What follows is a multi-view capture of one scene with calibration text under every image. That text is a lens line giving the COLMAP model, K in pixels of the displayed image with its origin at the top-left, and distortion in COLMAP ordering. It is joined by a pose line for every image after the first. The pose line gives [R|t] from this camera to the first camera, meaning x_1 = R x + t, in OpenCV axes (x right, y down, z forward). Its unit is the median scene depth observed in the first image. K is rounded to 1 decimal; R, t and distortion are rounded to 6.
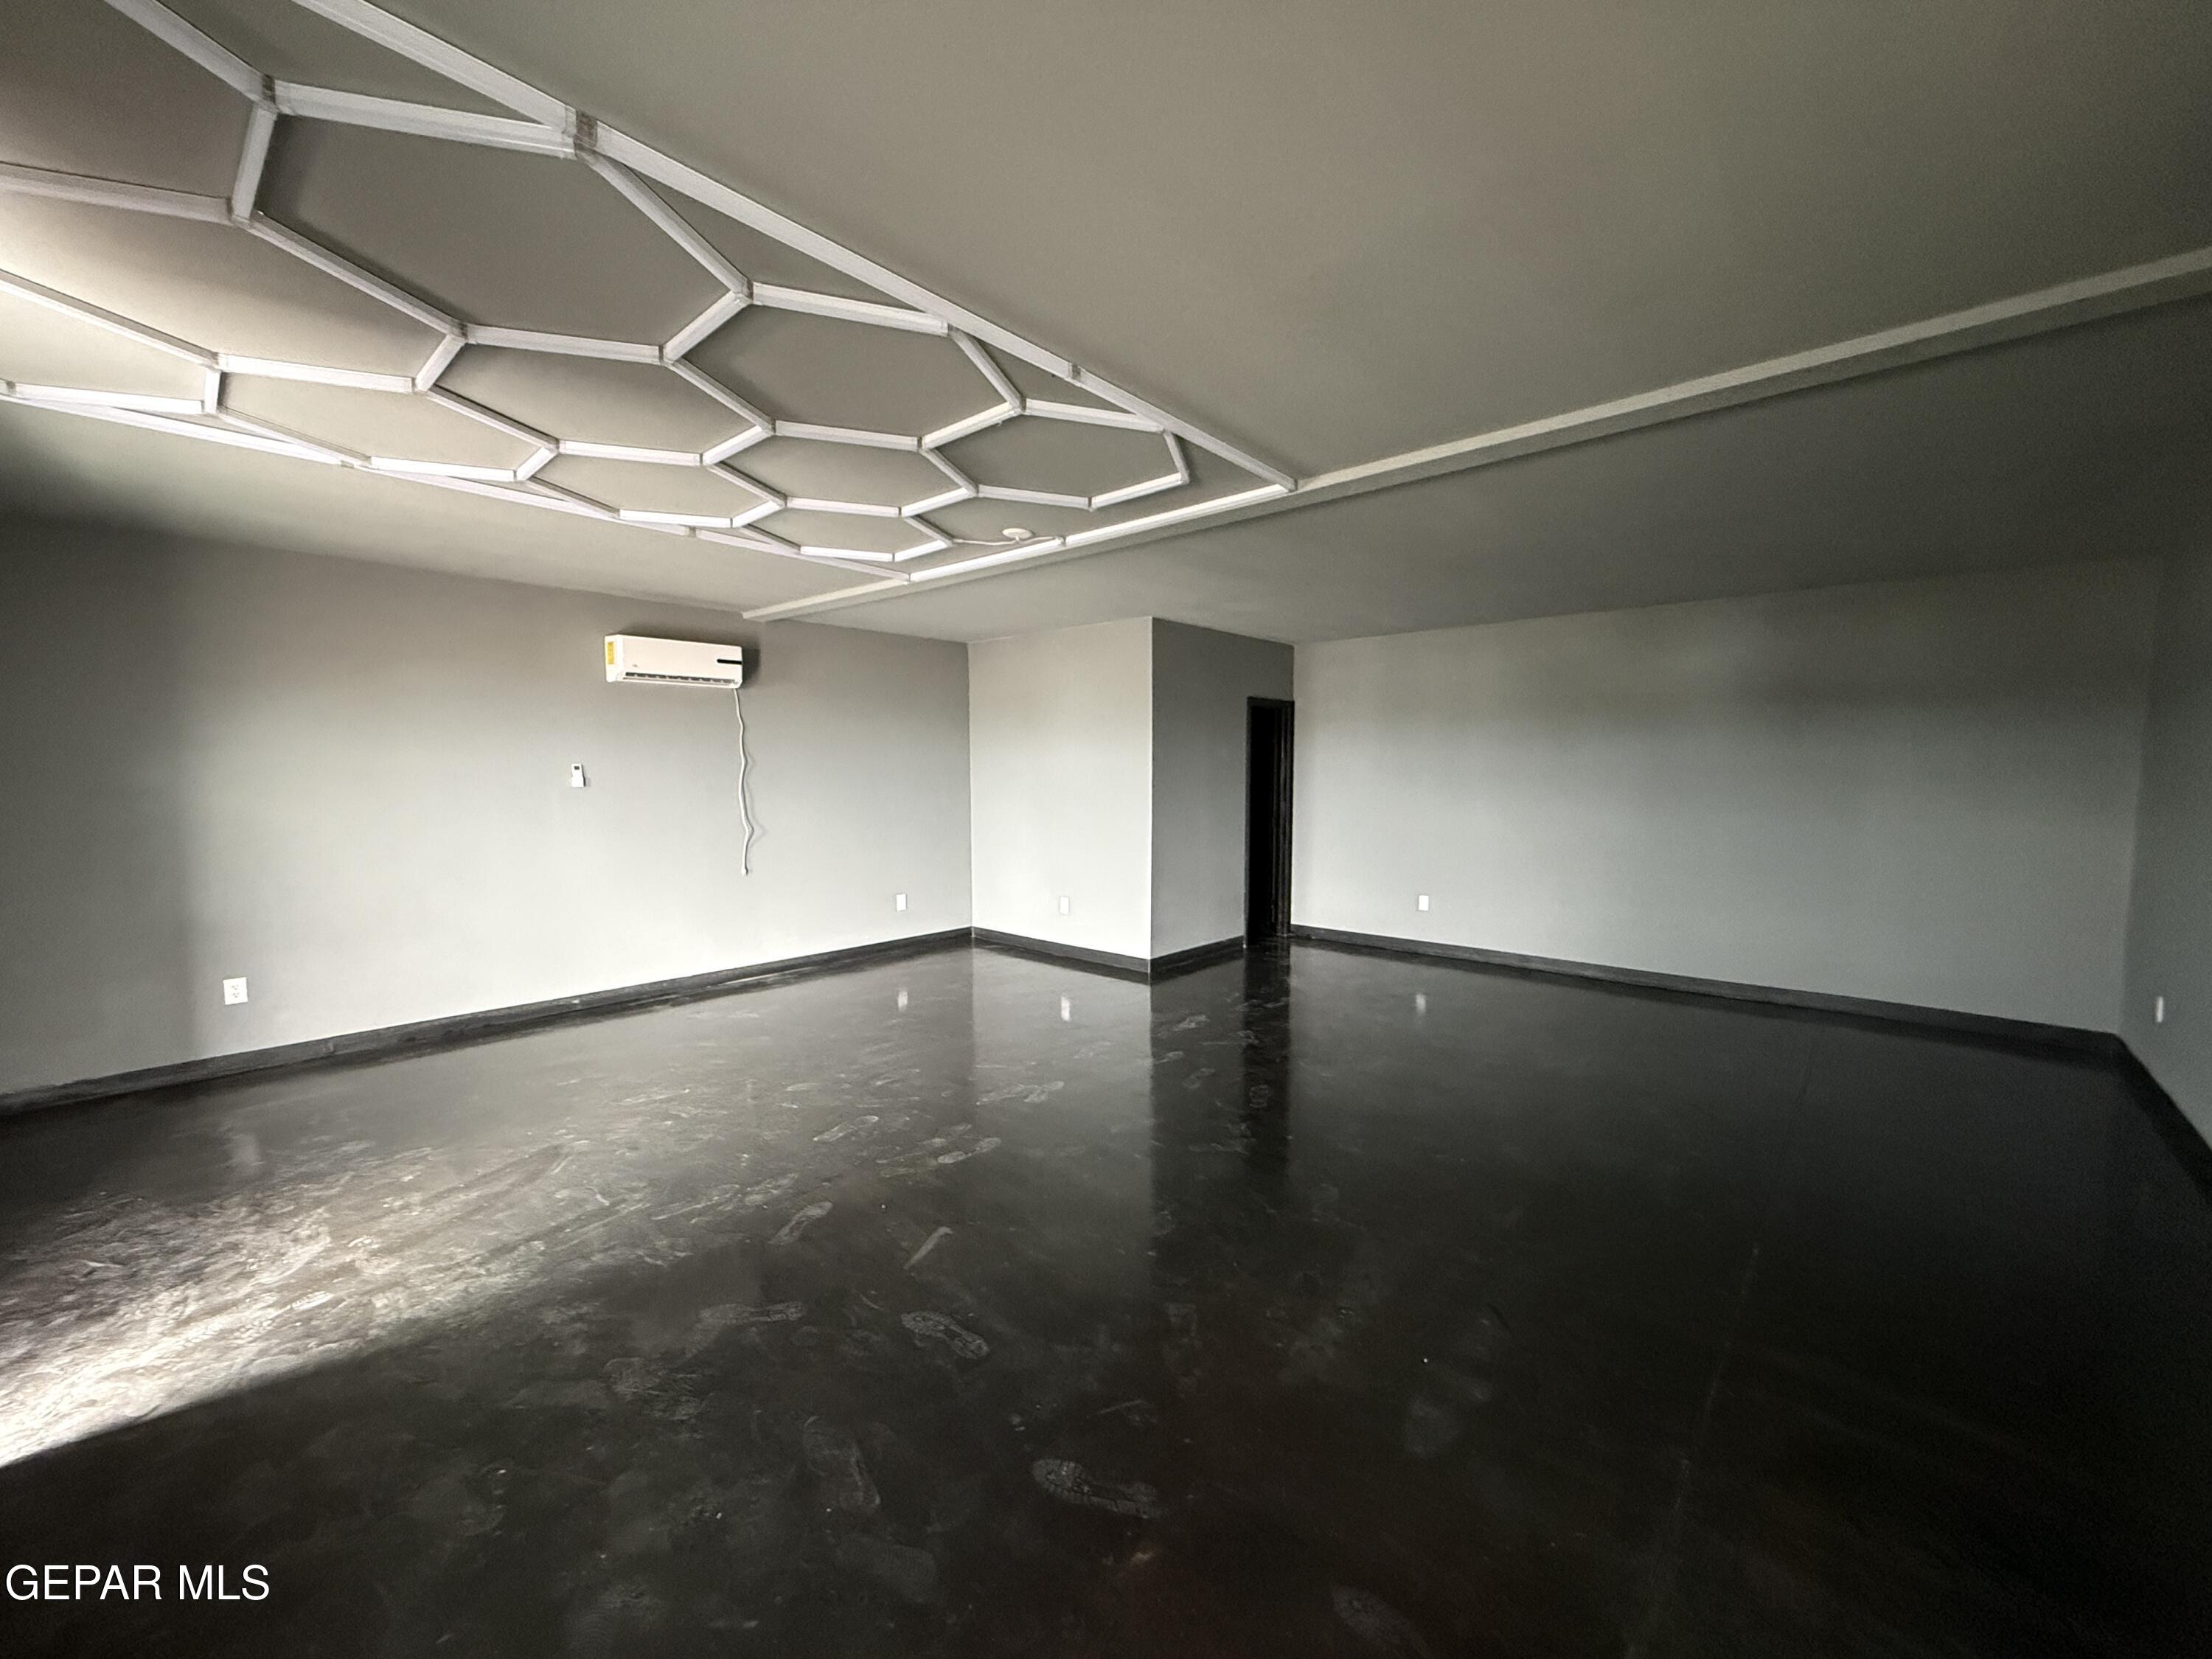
lens RADIAL K [[874.5, 0, 1110.9], [0, 874.5, 833.0], [0, 0, 1]] dist [-0.004255, 0.000845]
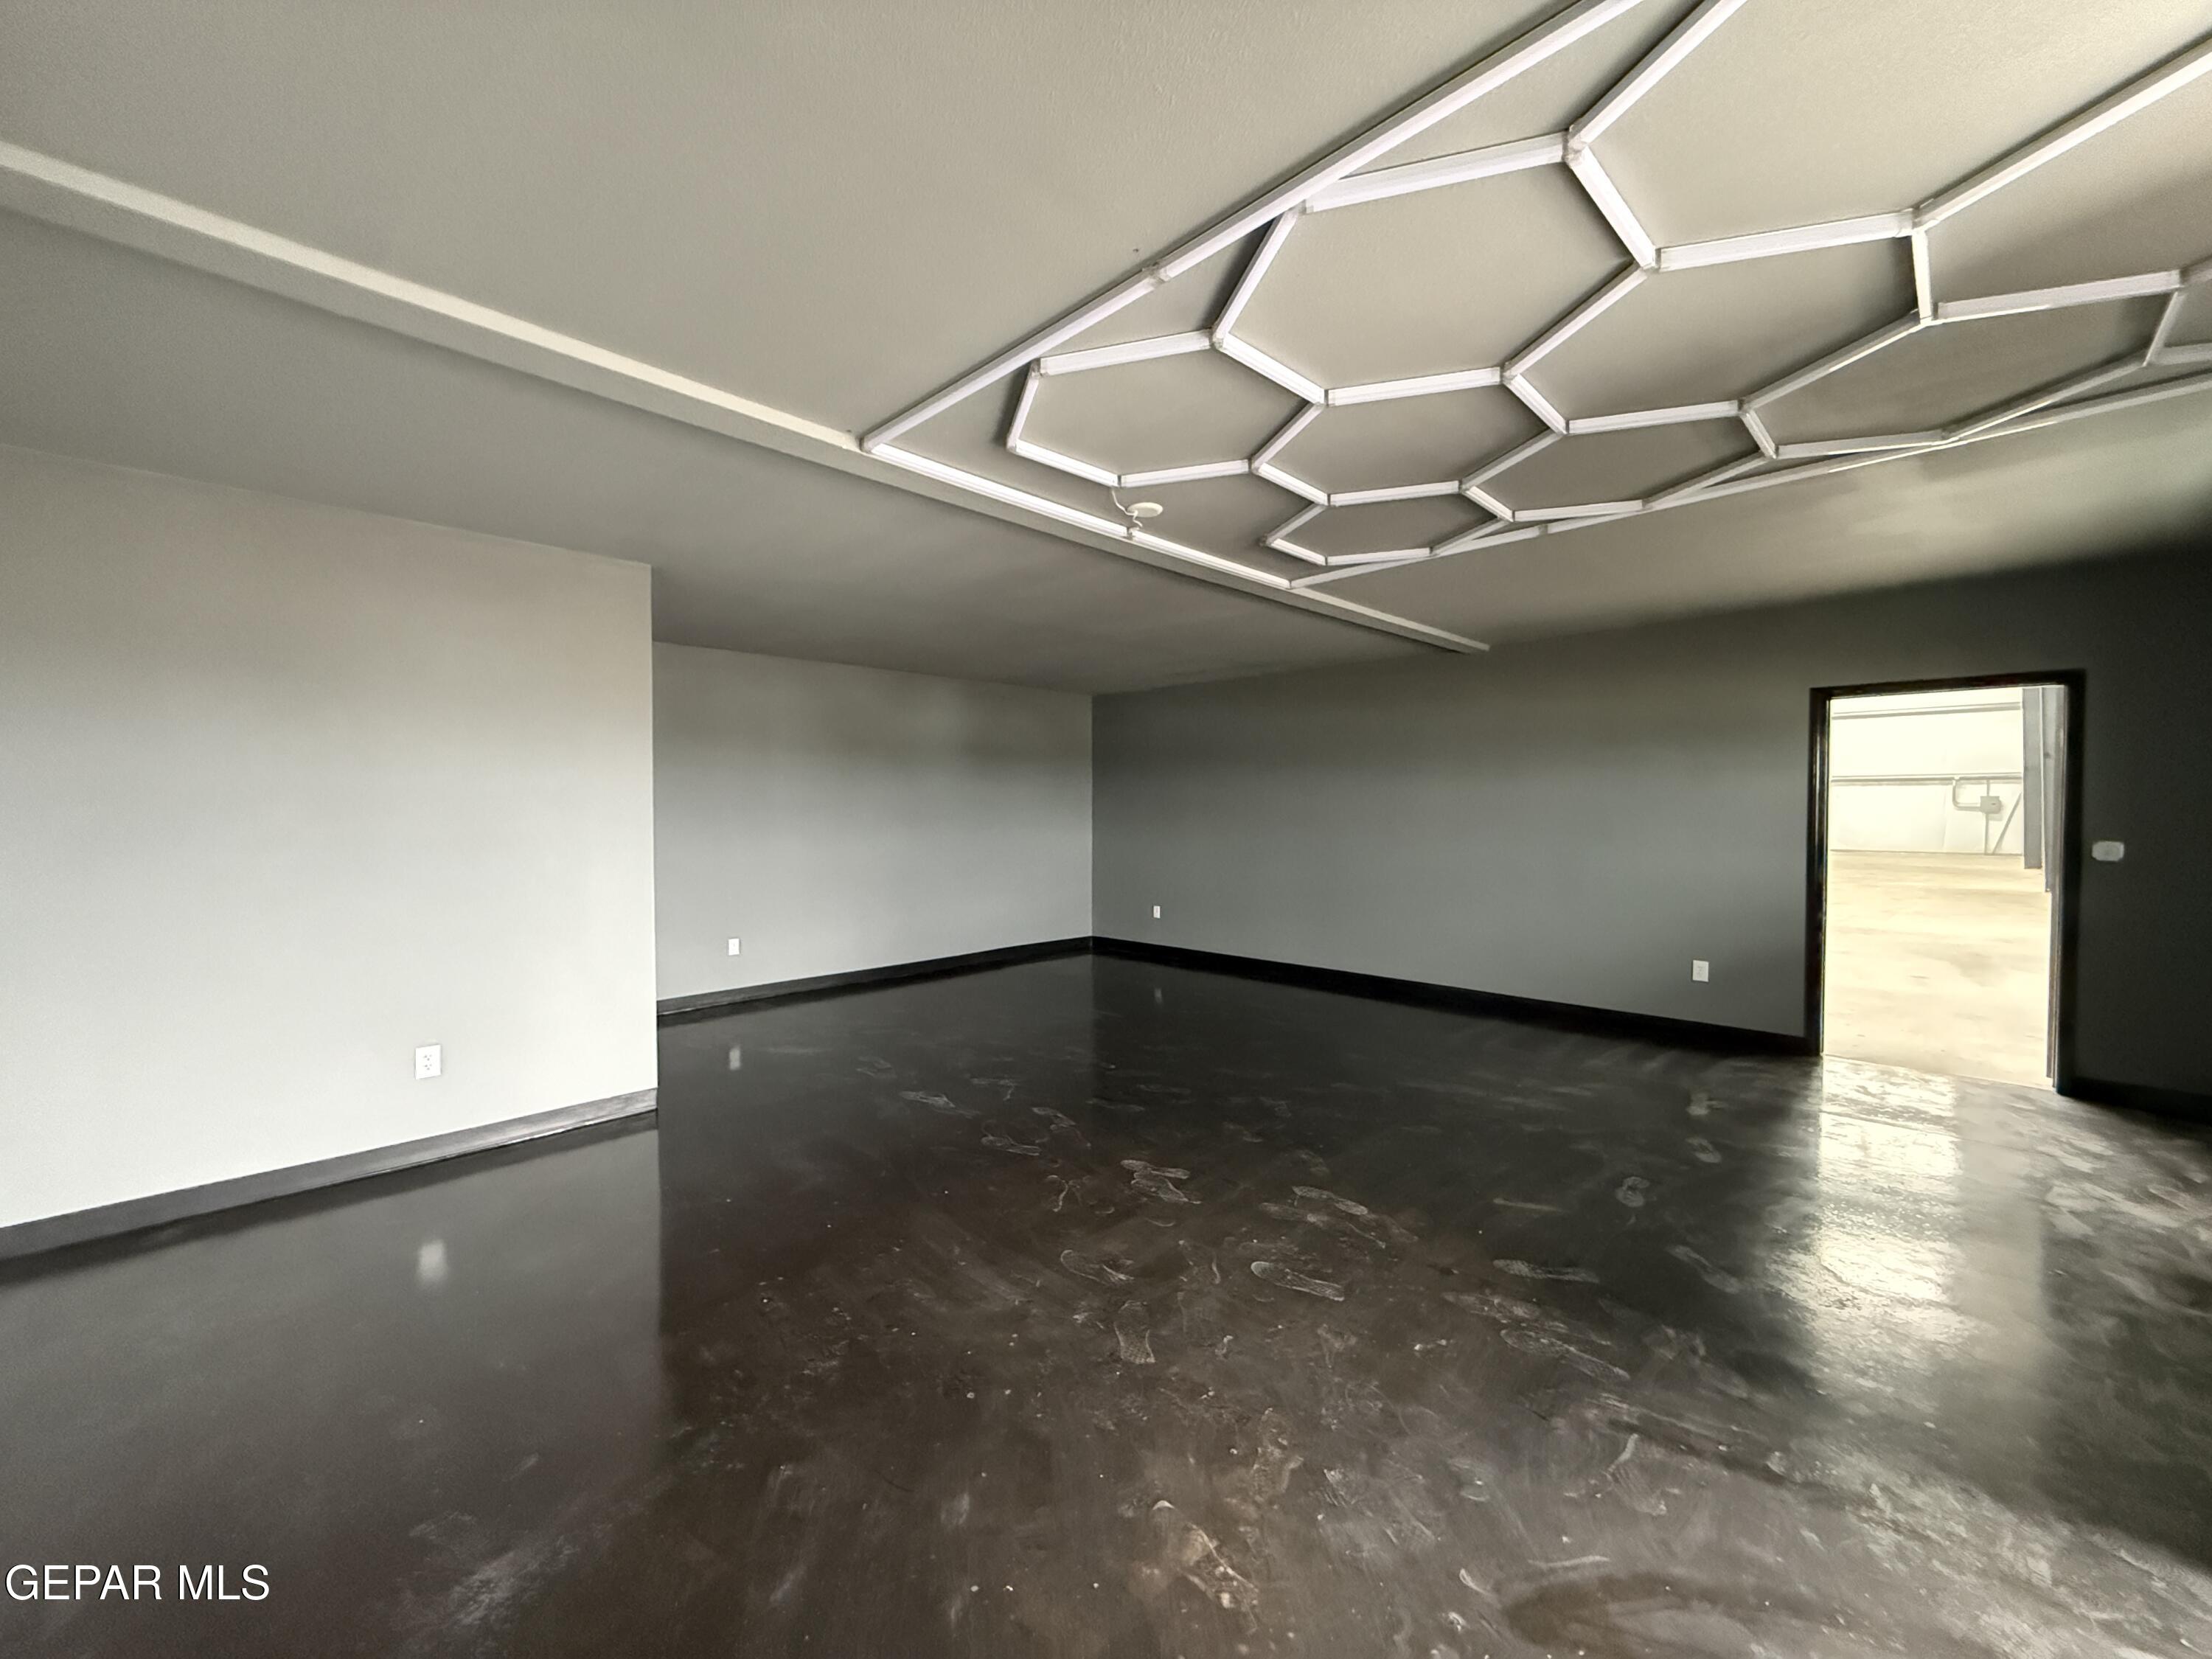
lens RADIAL K [[874.5, 0, 1110.7], [0, 874.5, 816.6], [0, 0, 1]] dist [-0.004255, 0.000845]
pose [[0.048448, -0.008050, 0.998793, -1.260658], [0.074280, 0.997228, 0.004435, -0.068456], [-0.996060, 0.073975, 0.048912, 1.343774]]
